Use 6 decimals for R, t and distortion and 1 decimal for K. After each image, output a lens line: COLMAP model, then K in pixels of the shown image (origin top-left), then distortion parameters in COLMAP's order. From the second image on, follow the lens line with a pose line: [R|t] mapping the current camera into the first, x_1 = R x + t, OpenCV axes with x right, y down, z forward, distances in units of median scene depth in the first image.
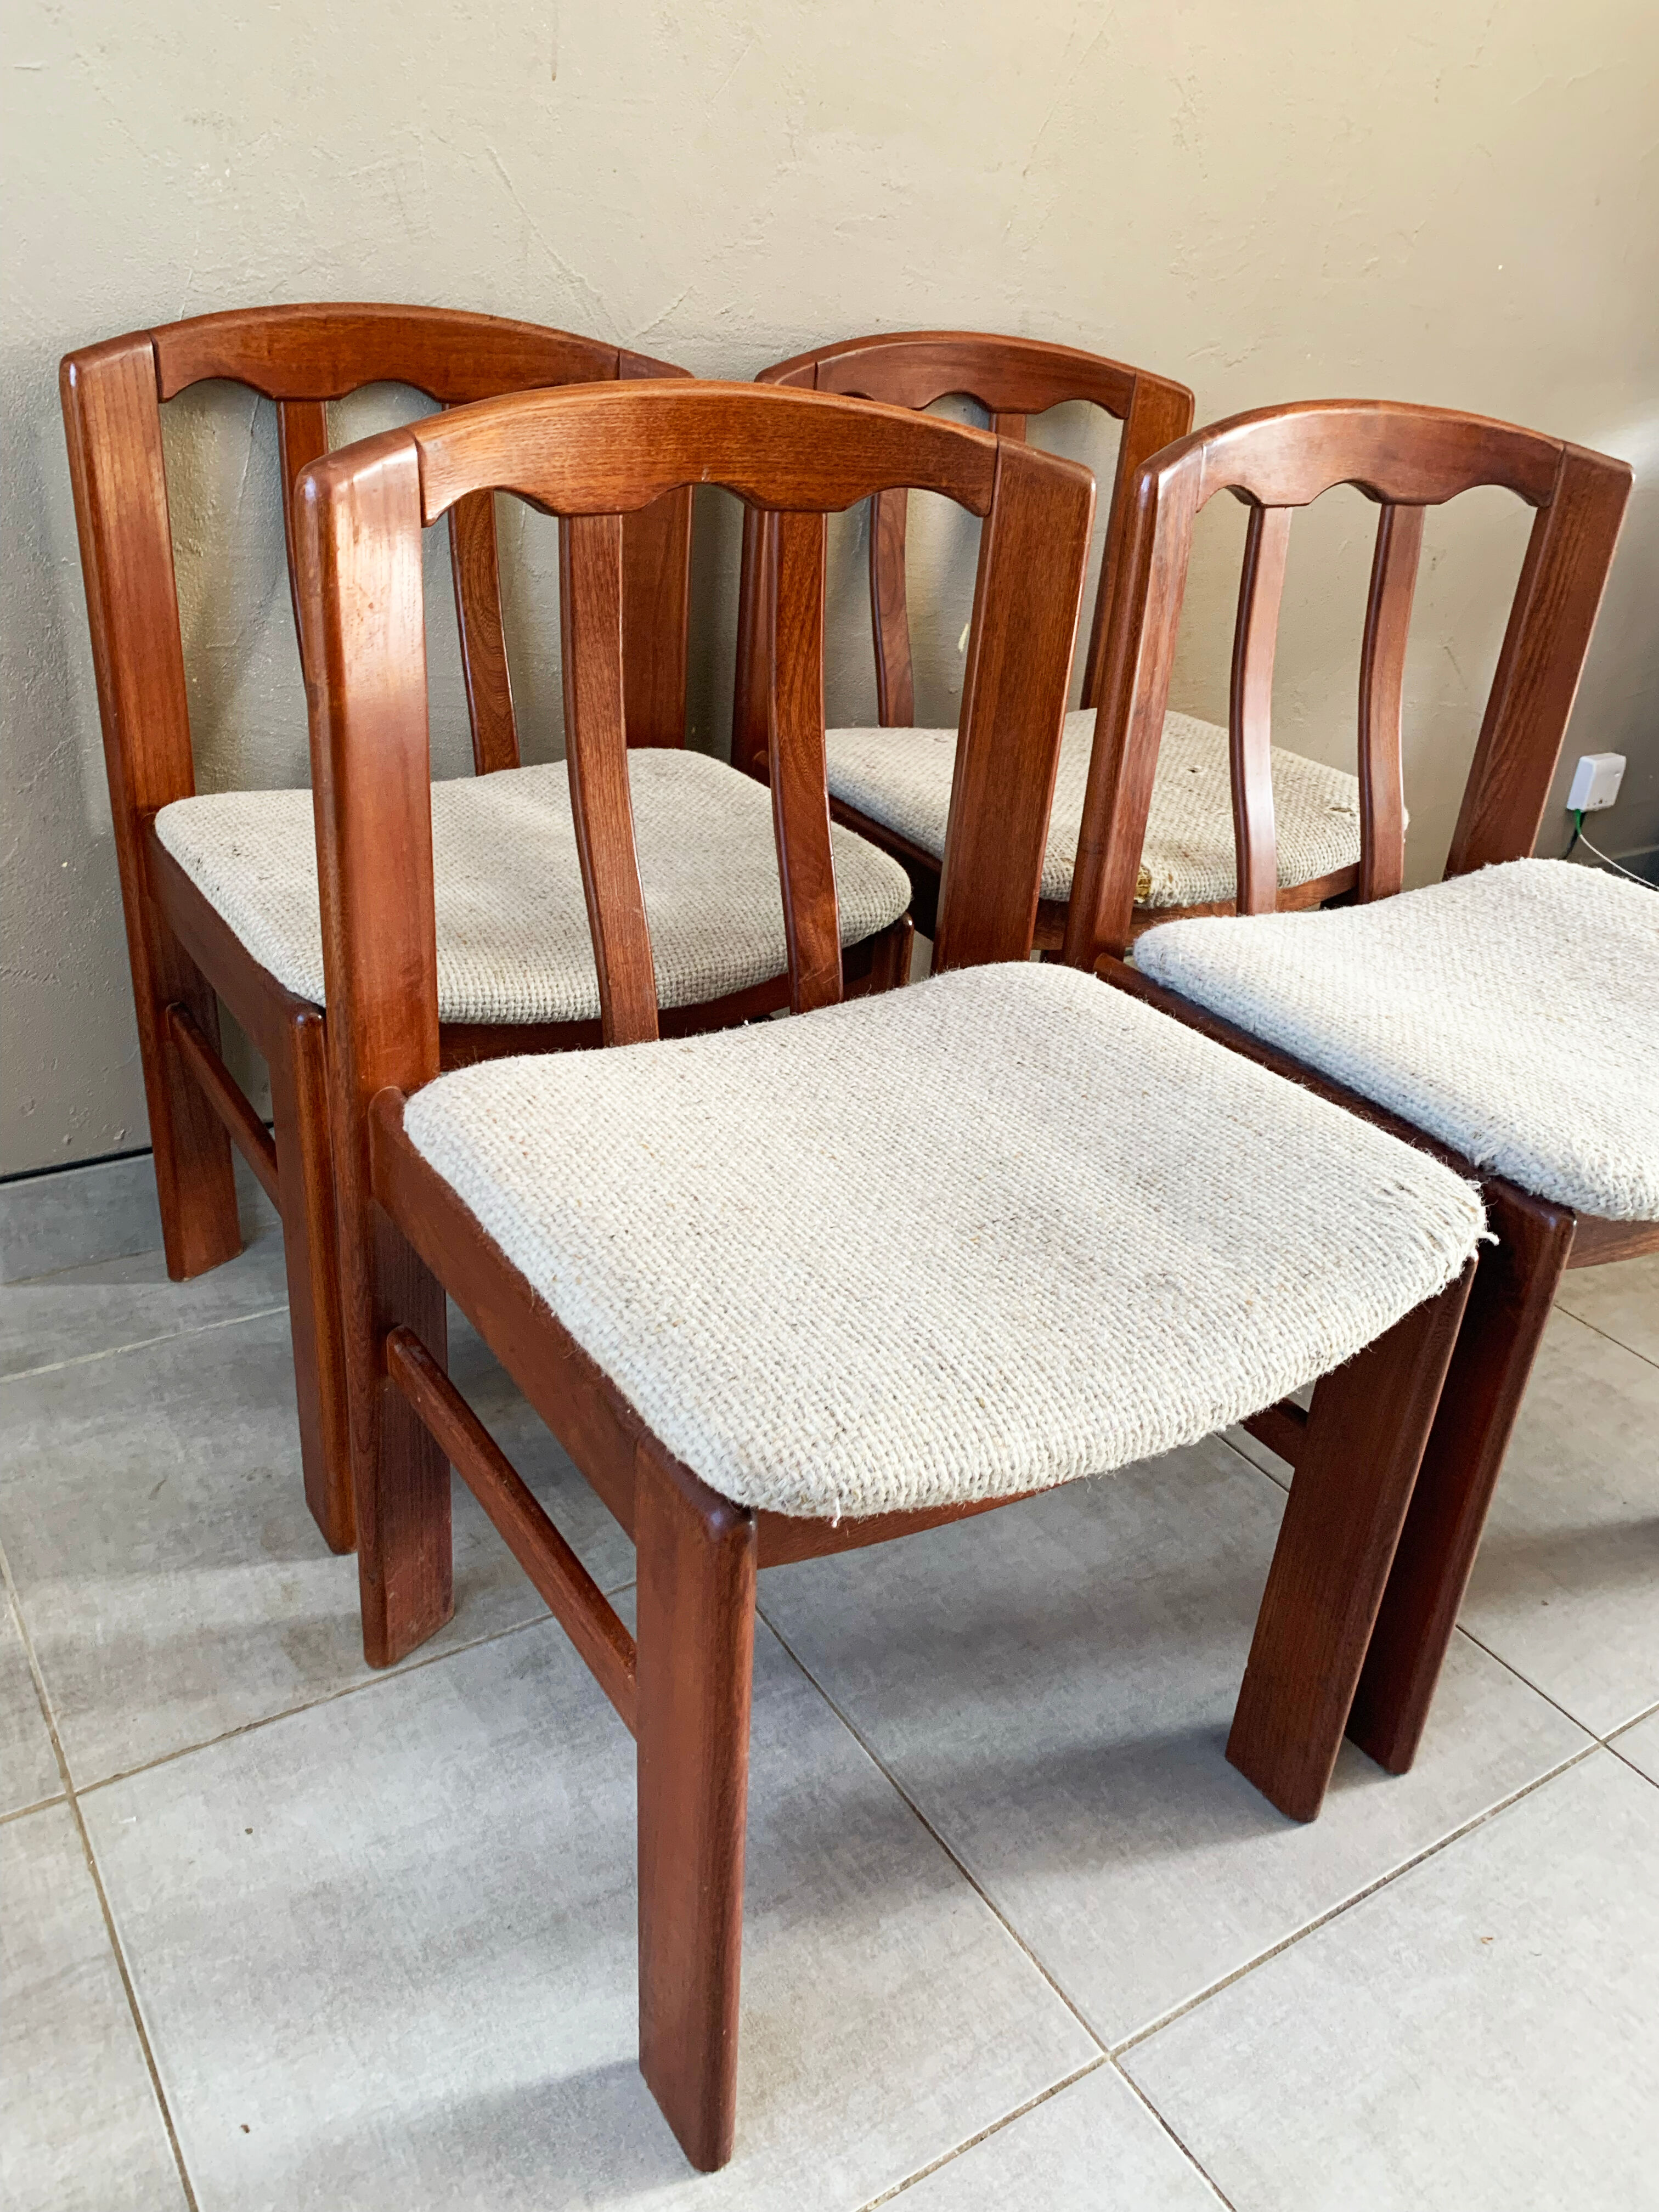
lens RADIAL K [[1700.3, 0, 832.9], [0, 1700.3, 1108.9], [0, 0, 1]] dist [0.001872, 0.000234]
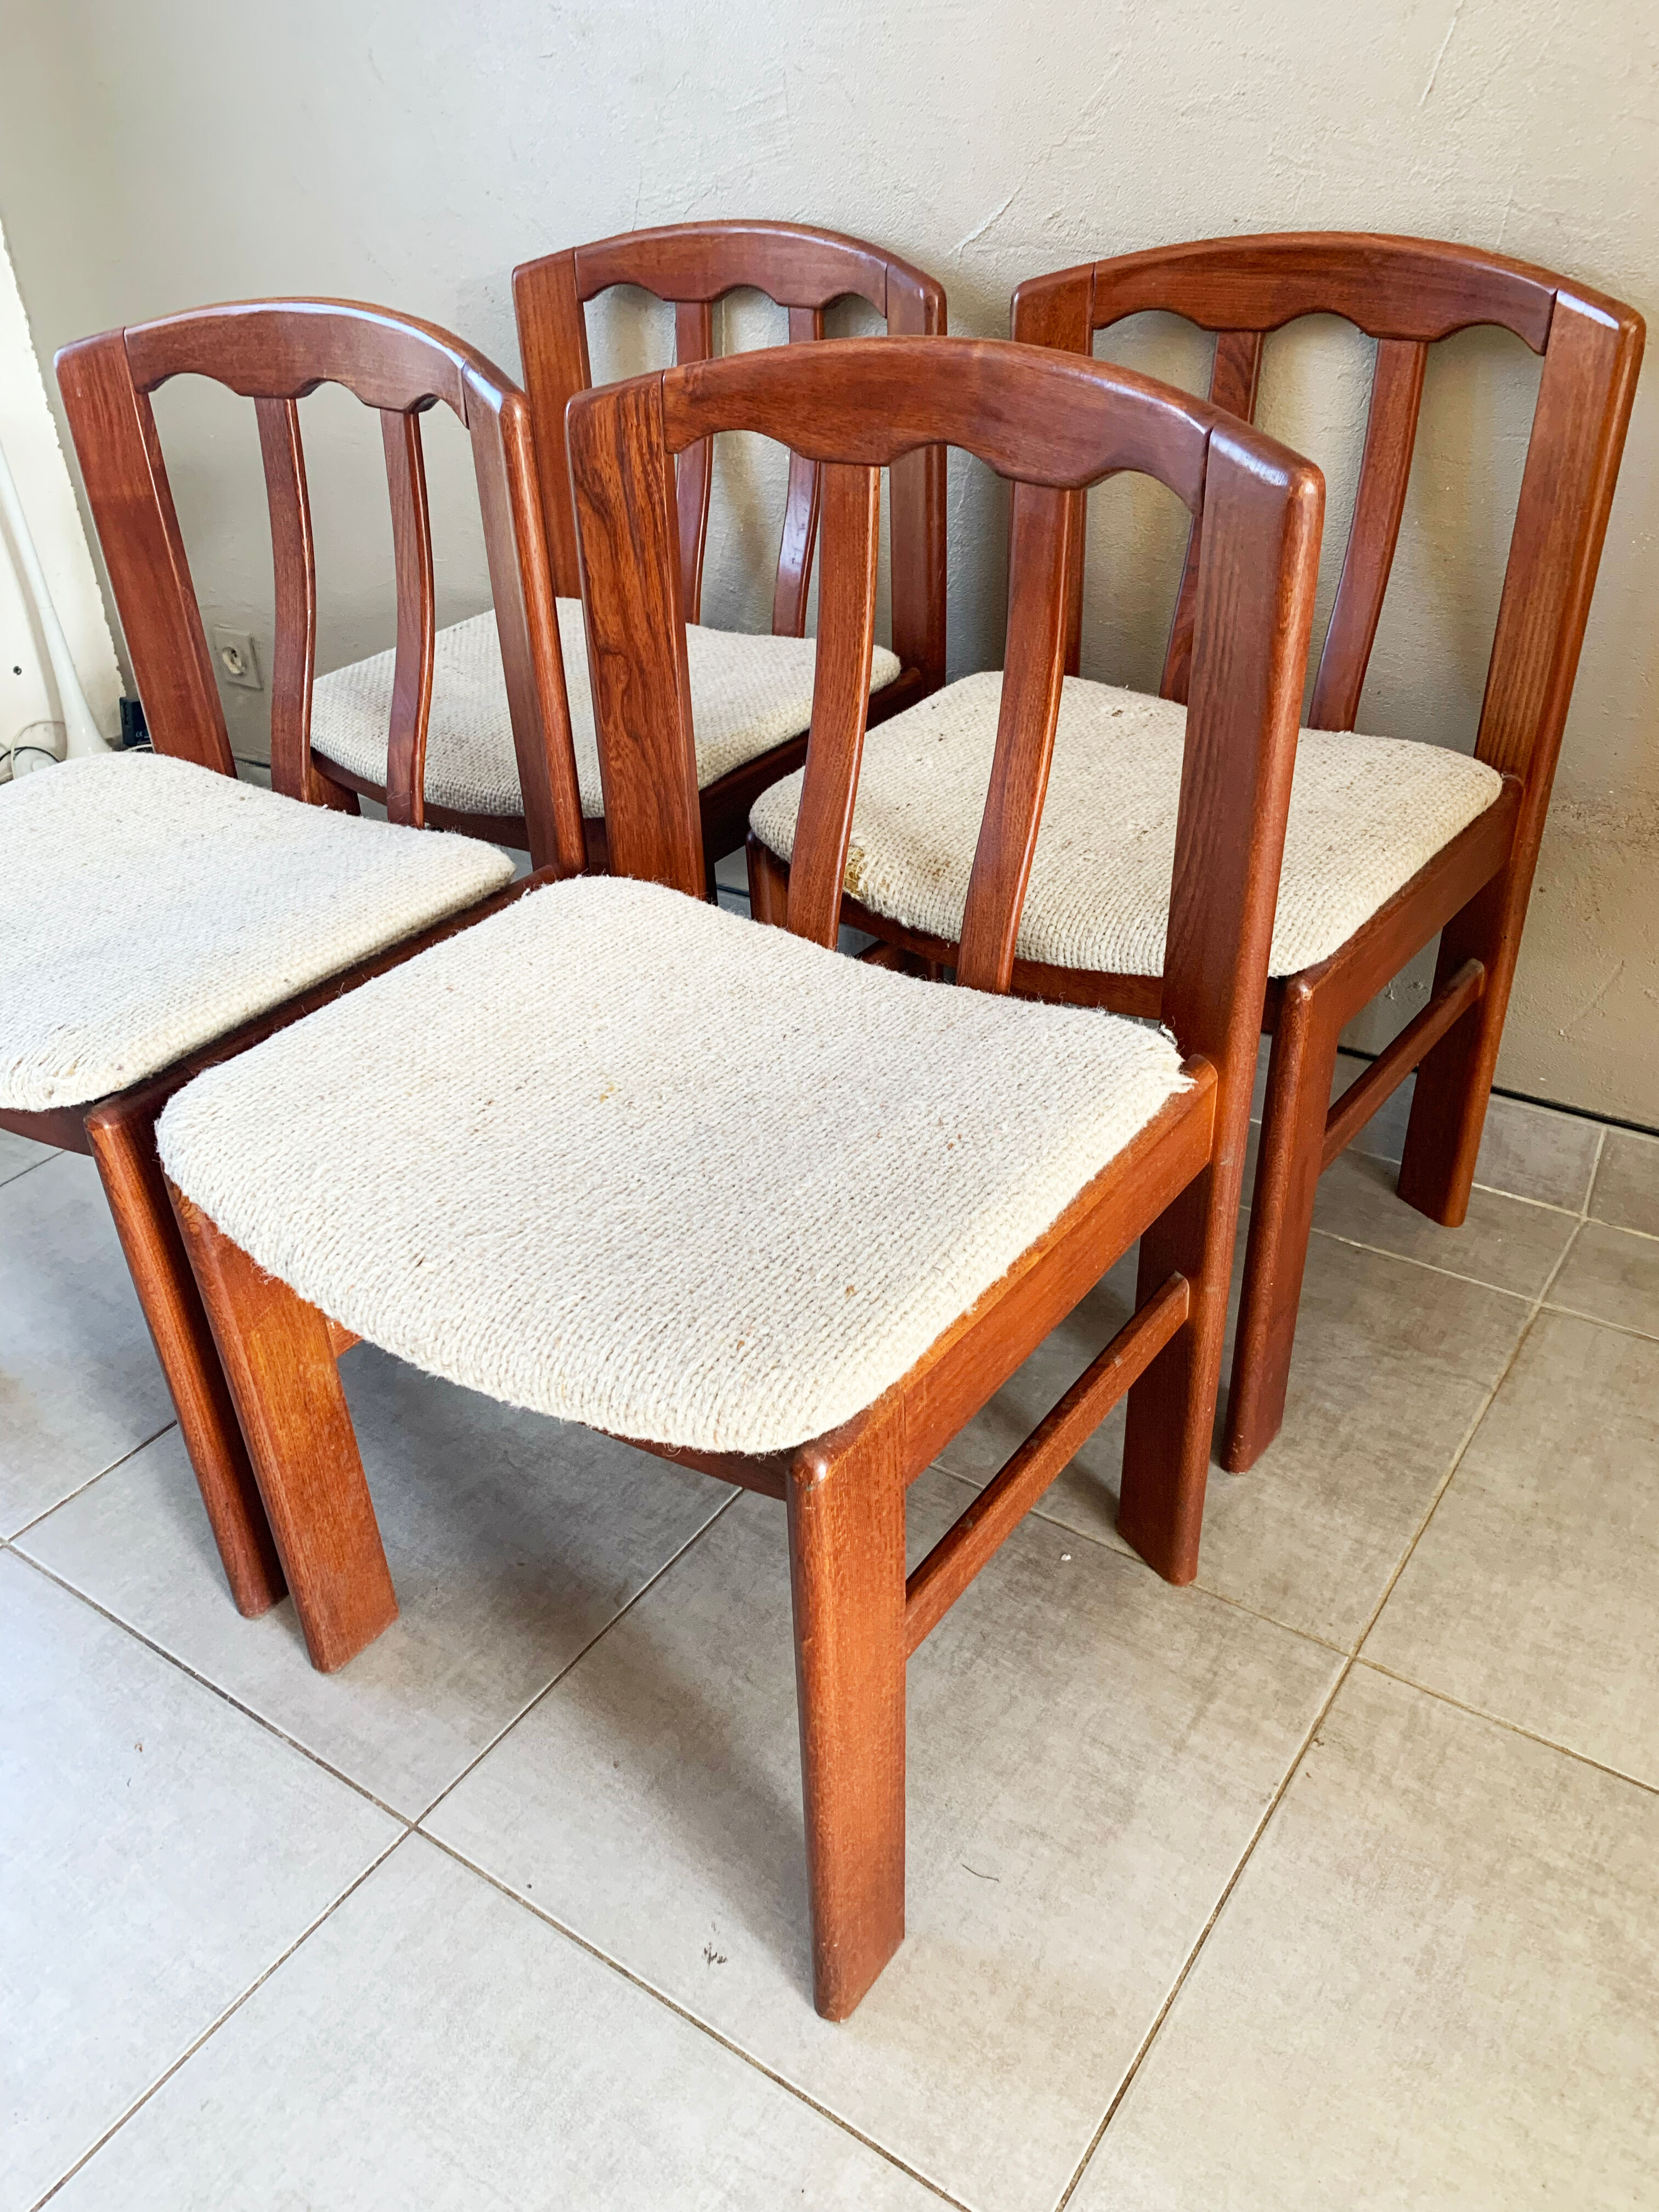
lens RADIAL K [[1700.3, 0, 824.6], [0, 1700.3, 1124.5], [0, 0, 1]] dist [0.001872, 0.000234]
pose [[0.375048, 0.425374, -0.823648, 1.216198], [-0.363831, 0.884756, 0.291263, -0.339777], [0.852623, 0.190431, 0.486590, 0.713463]]
